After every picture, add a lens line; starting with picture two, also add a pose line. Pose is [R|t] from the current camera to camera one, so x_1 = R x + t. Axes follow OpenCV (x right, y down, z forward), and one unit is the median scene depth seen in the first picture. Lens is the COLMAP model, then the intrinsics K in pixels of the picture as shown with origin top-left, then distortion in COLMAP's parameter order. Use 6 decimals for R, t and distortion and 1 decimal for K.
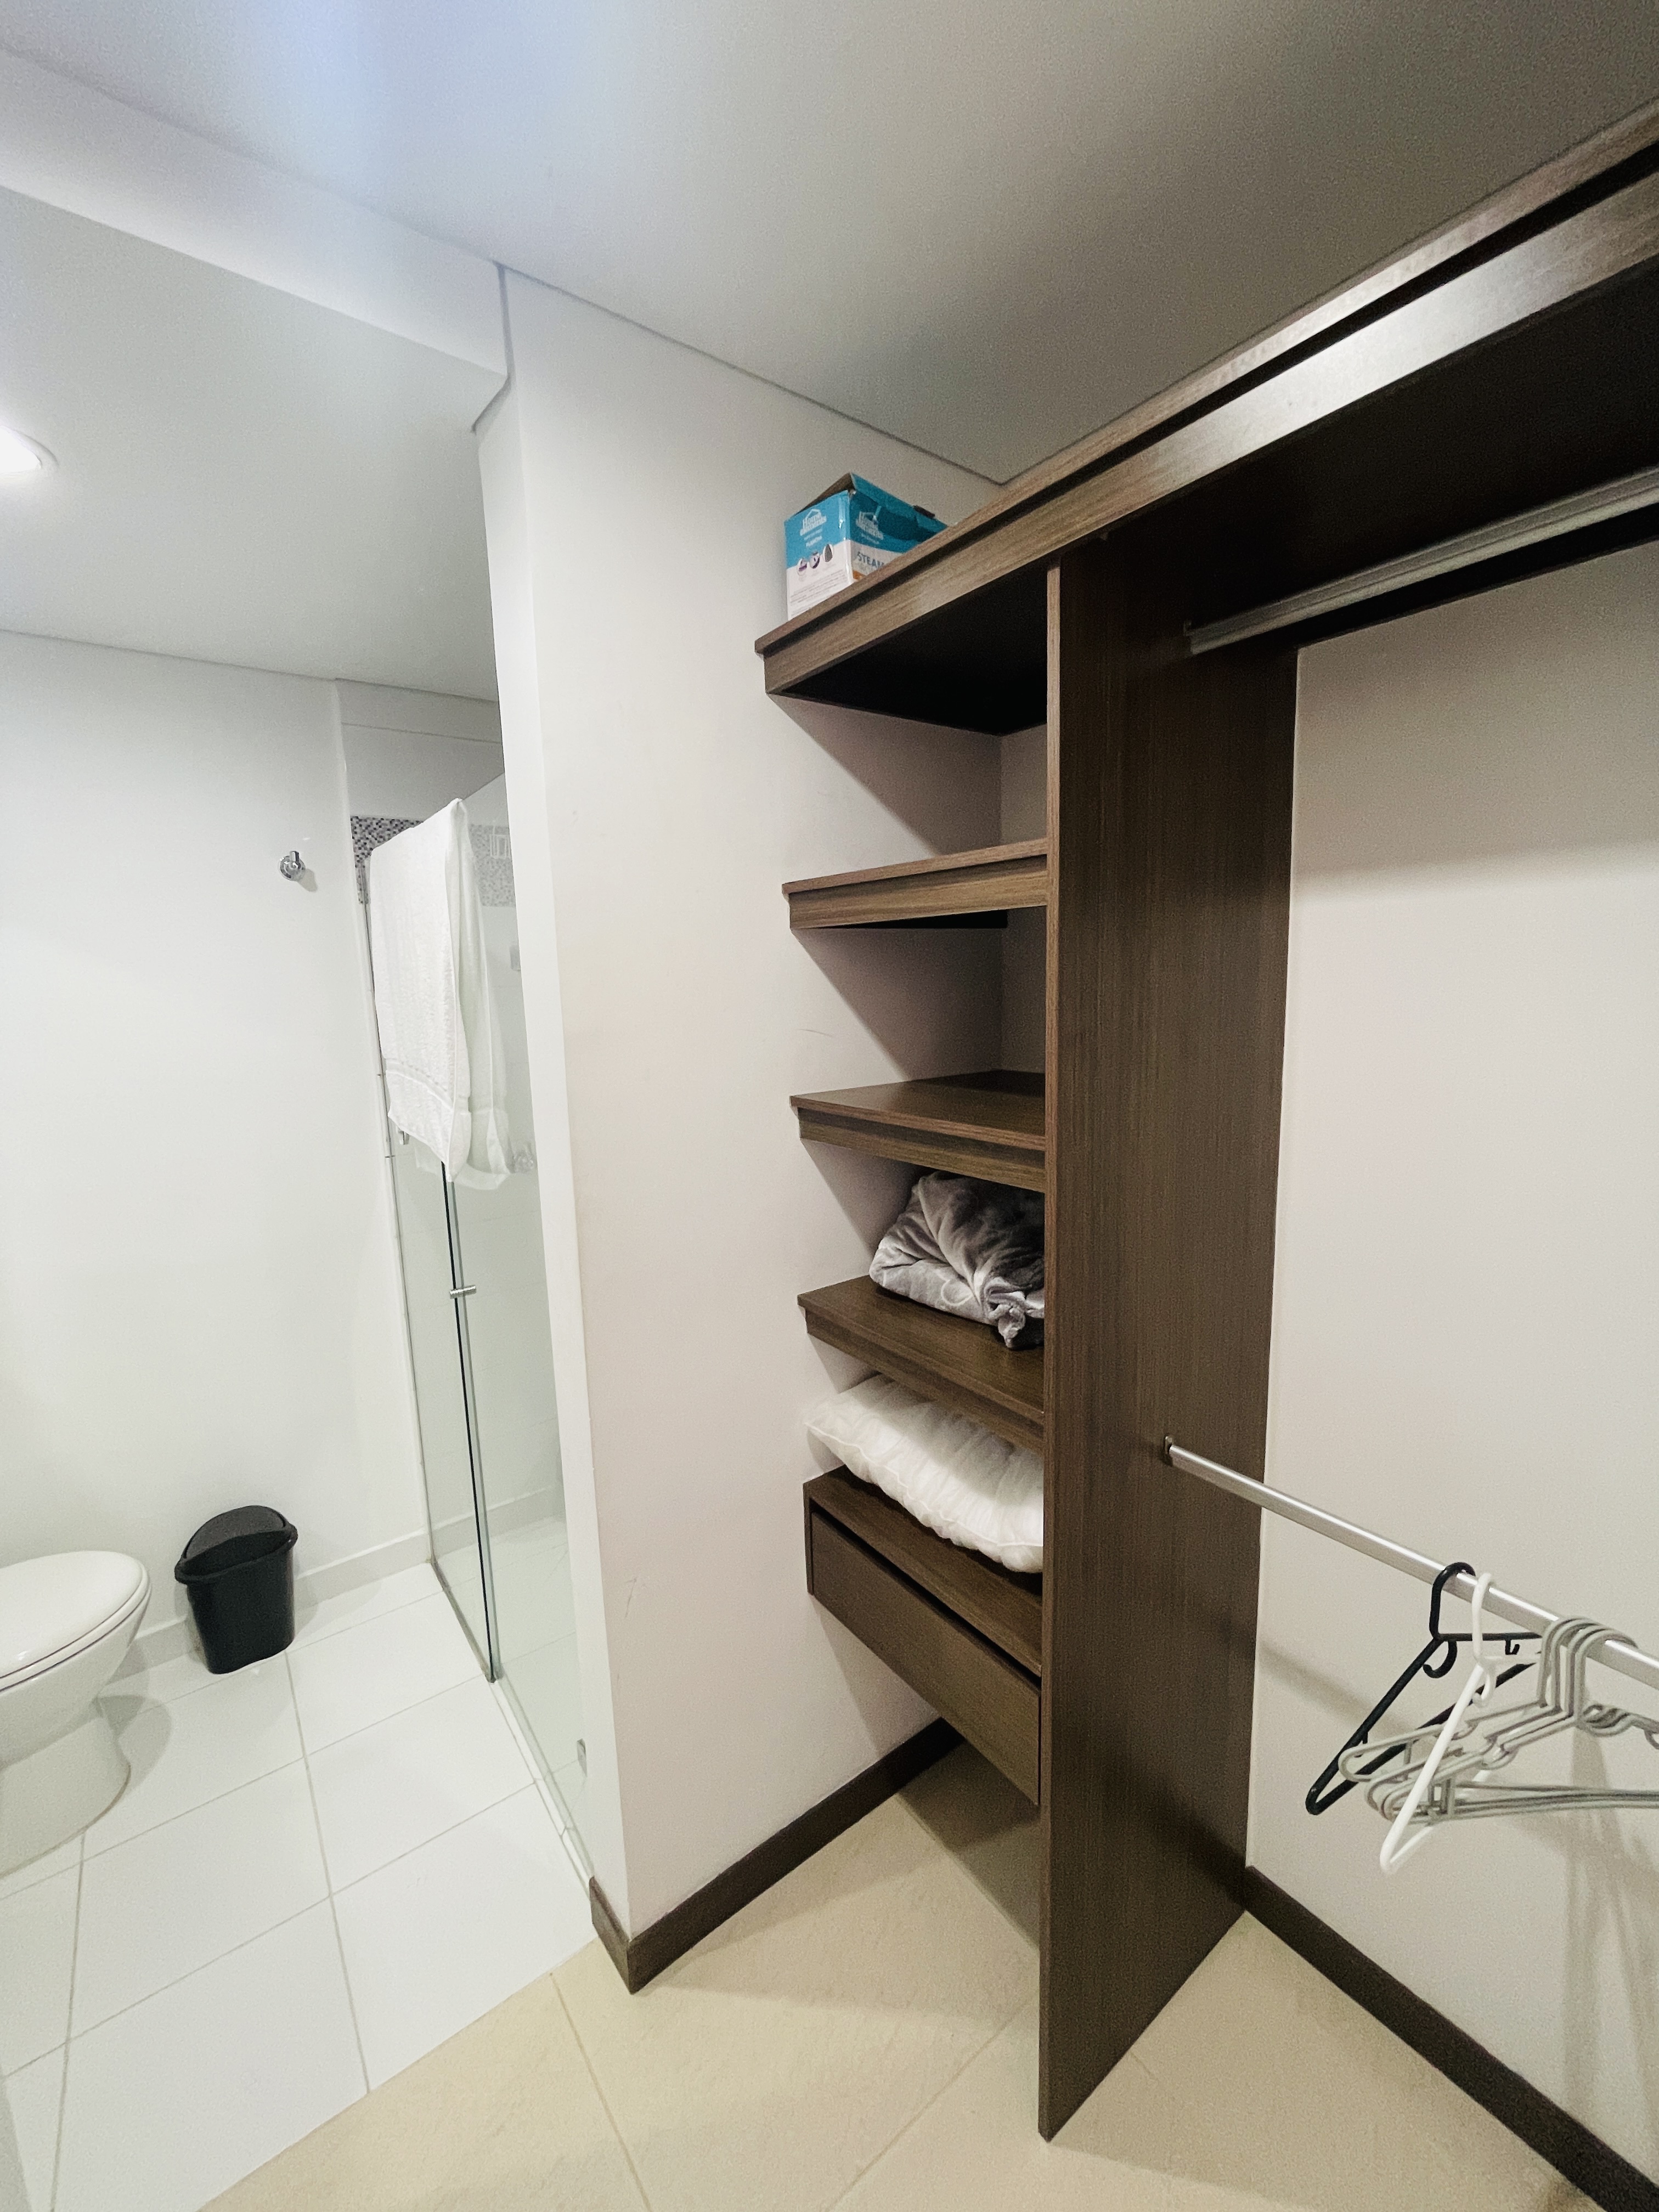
lens RADIAL K [[895.2, 0, 839.3], [0, 895.2, 1107.7], [0, 0, 1]] dist [-0.000307, -0.001117]
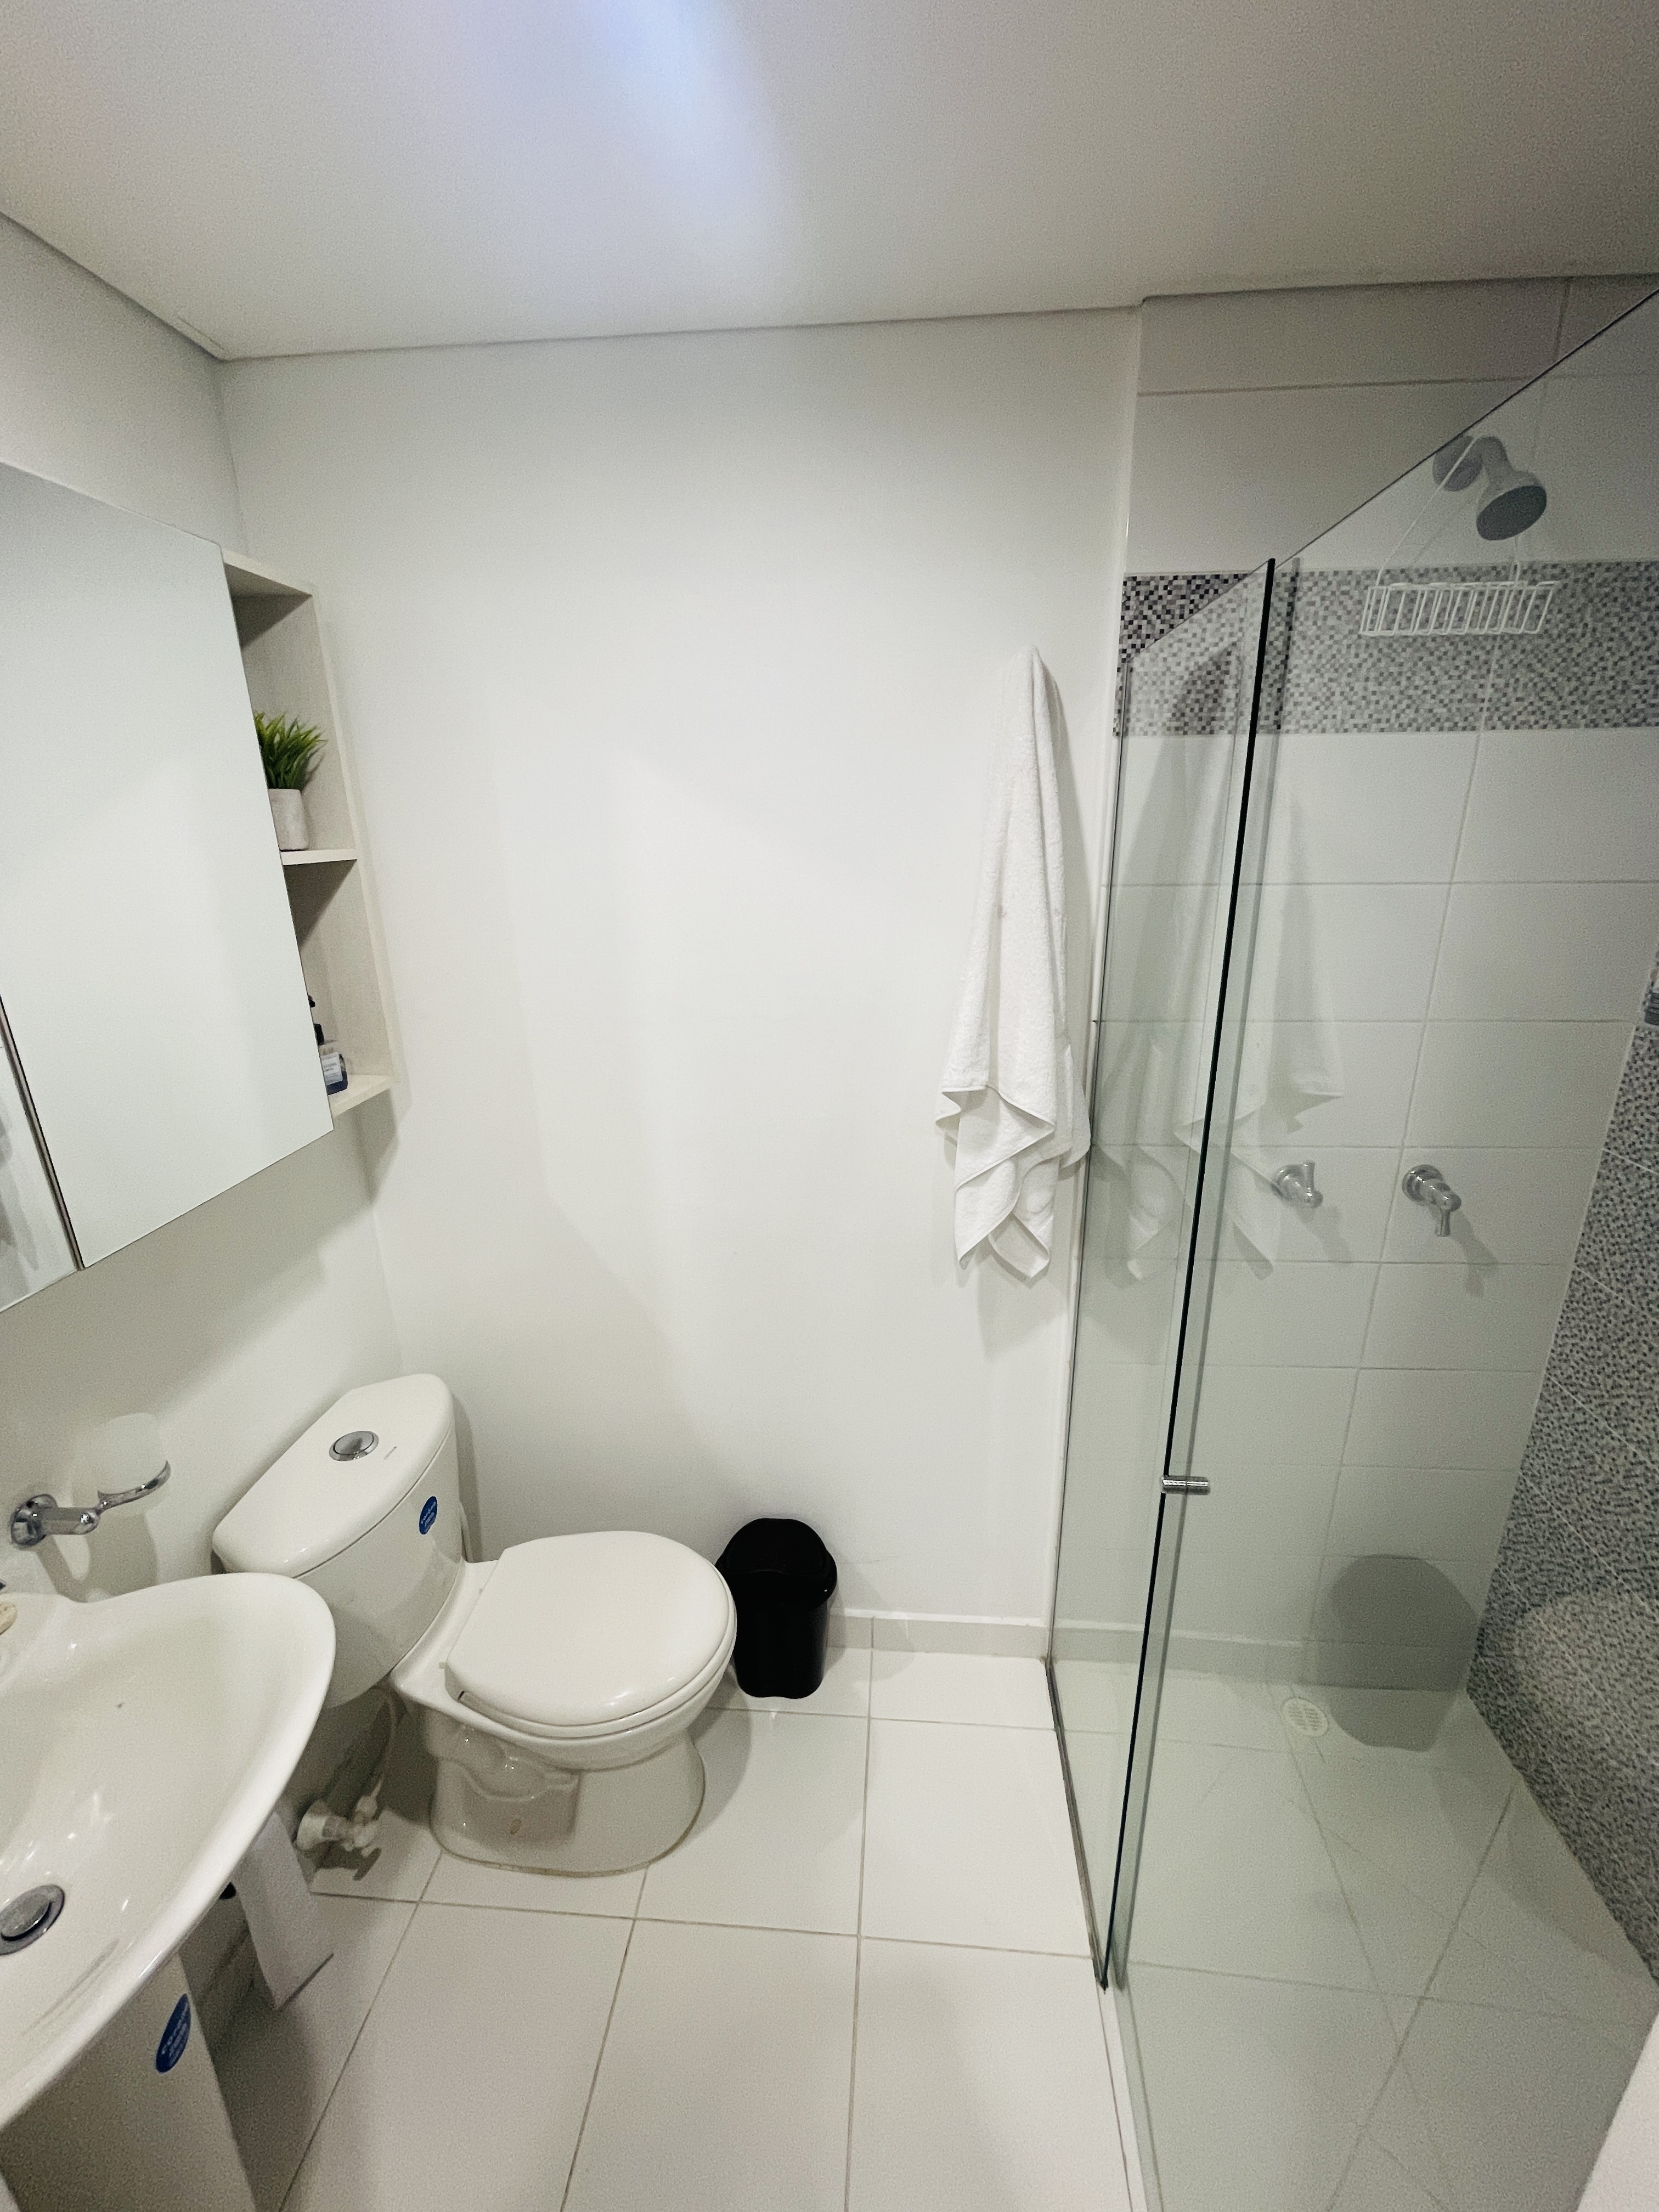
lens RADIAL K [[895.2, 0, 839.3], [0, 895.2, 1107.7], [0, 0, 1]] dist [-0.000307, -0.001117]
pose [[0.748160, 0.222125, -0.625234, -0.245837], [-0.106250, 0.970247, 0.217557, -0.098691], [0.654956, -0.096336, 0.749501, 0.411863]]
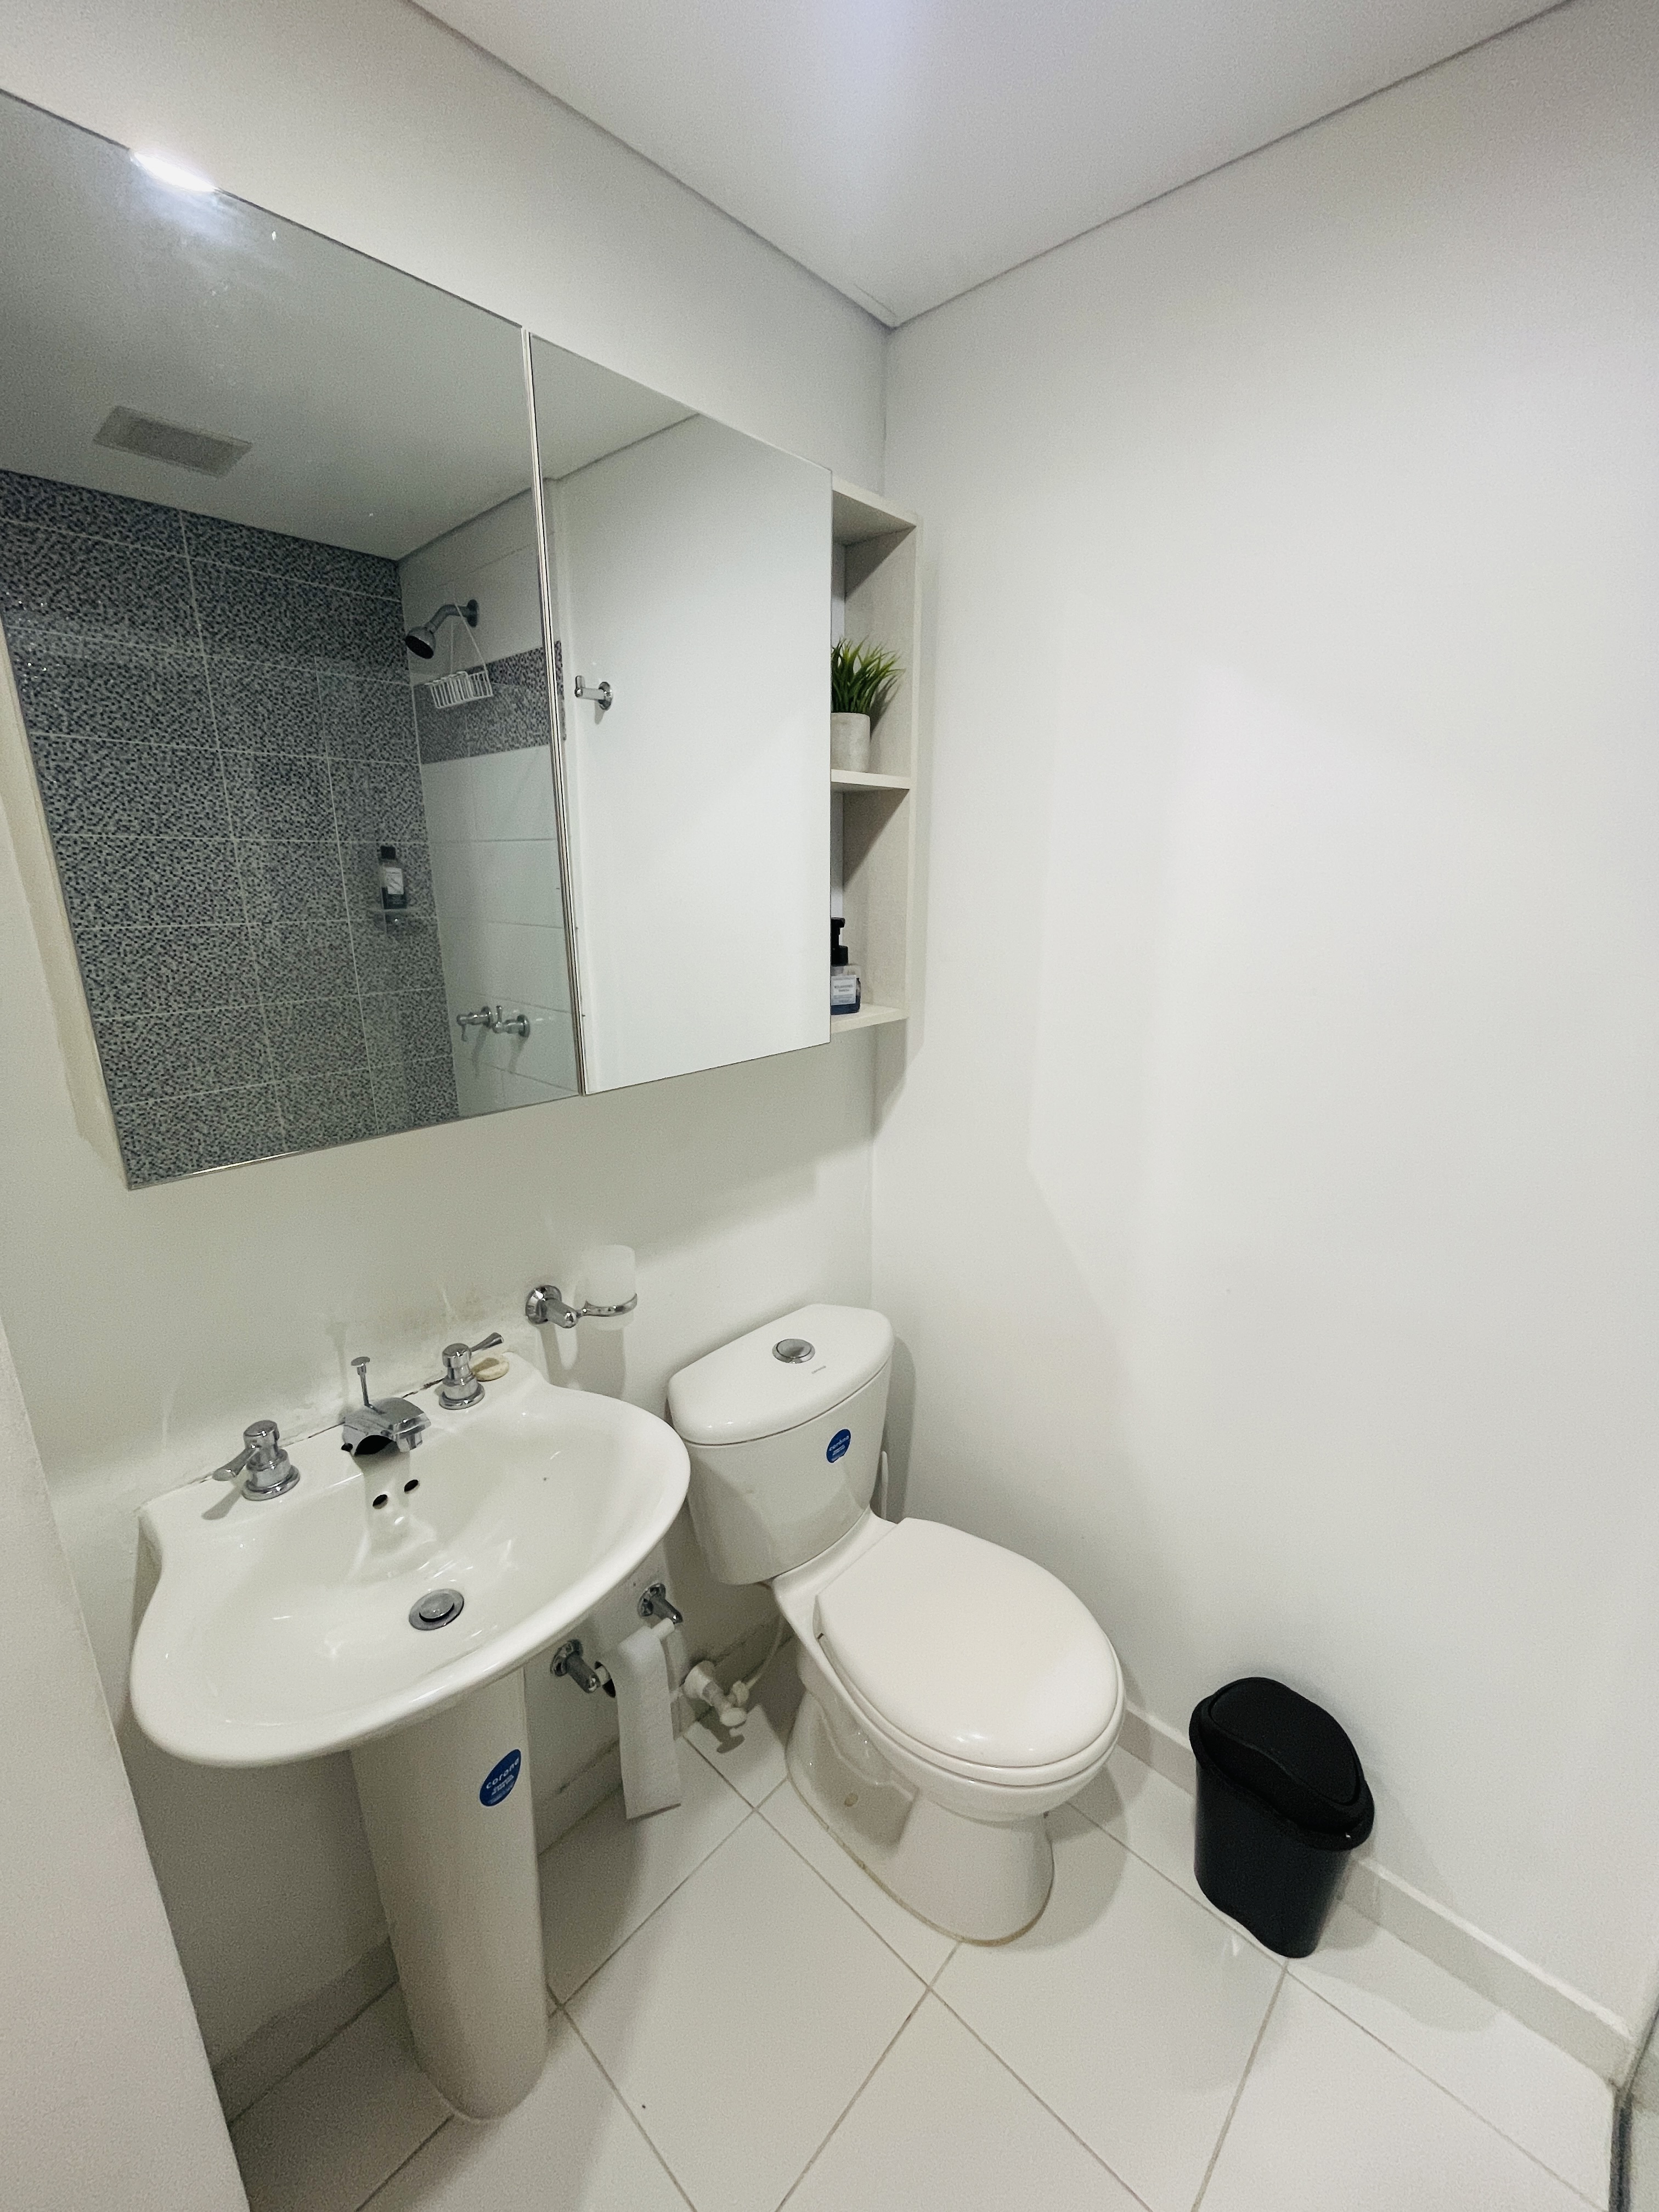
lens RADIAL K [[895.2, 0, 839.3], [0, 895.2, 1107.7], [0, 0, 1]] dist [-0.000307, -0.001117]
pose [[0.176399, 0.294431, -0.939252, -0.273408], [-0.156864, 0.950429, 0.268474, -0.045016], [0.971739, 0.099976, 0.213841, 0.512264]]
